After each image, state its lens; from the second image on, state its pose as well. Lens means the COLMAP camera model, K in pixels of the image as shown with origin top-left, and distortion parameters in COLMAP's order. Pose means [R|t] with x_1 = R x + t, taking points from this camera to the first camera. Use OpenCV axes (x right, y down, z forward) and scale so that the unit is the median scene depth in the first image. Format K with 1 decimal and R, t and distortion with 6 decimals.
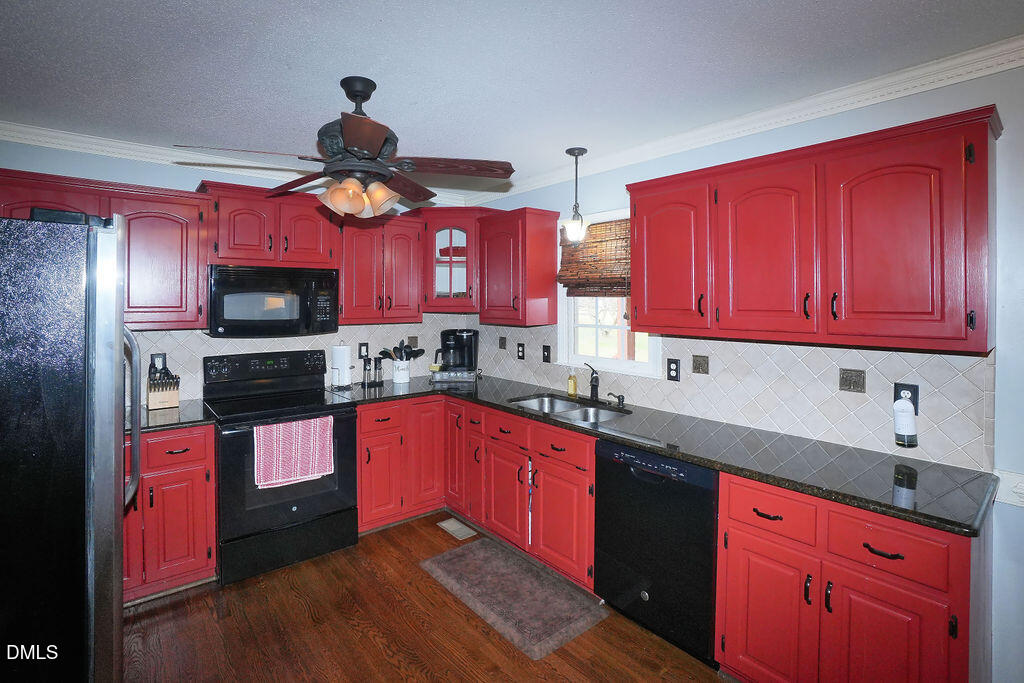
lens RADIAL K [[472.5, 0, 499.7], [0, 472.5, 321.0], [0, 0, 1]] dist [-0.064280, 0.025861]
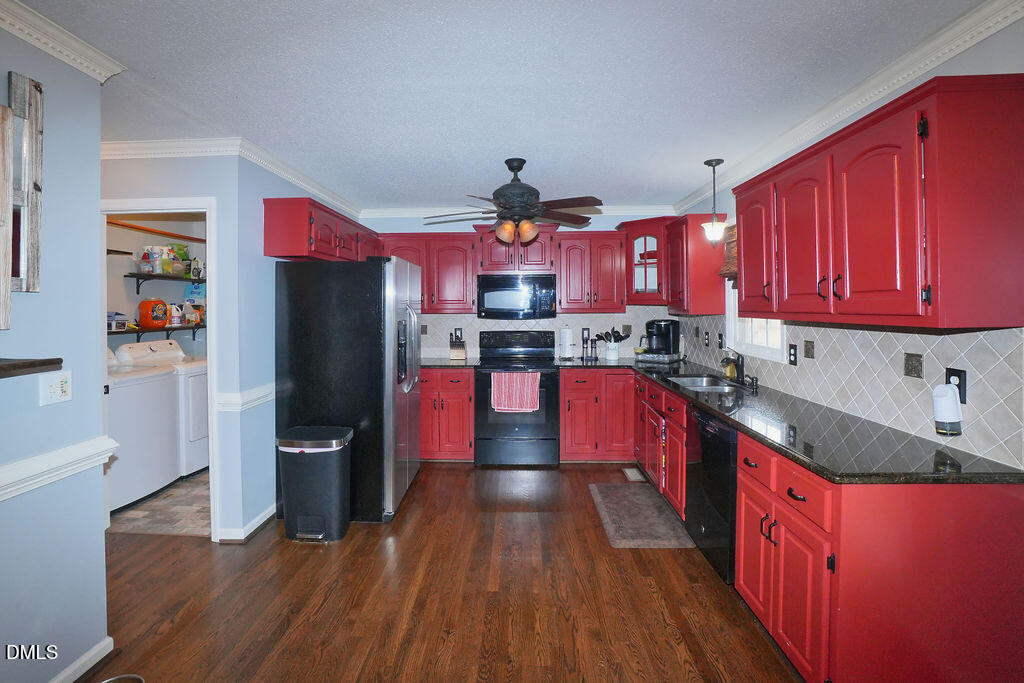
lens RADIAL K [[450.1, 0, 500.7], [0, 450.1, 341.0], [0, 0, 1]] dist [-0.059220, 0.021622]
pose [[0.756736, 0.044963, -0.652173, 0.494576], [-0.017819, 0.998680, 0.048176, 0.035647], [0.653478, -0.024836, 0.756538, -0.176214]]
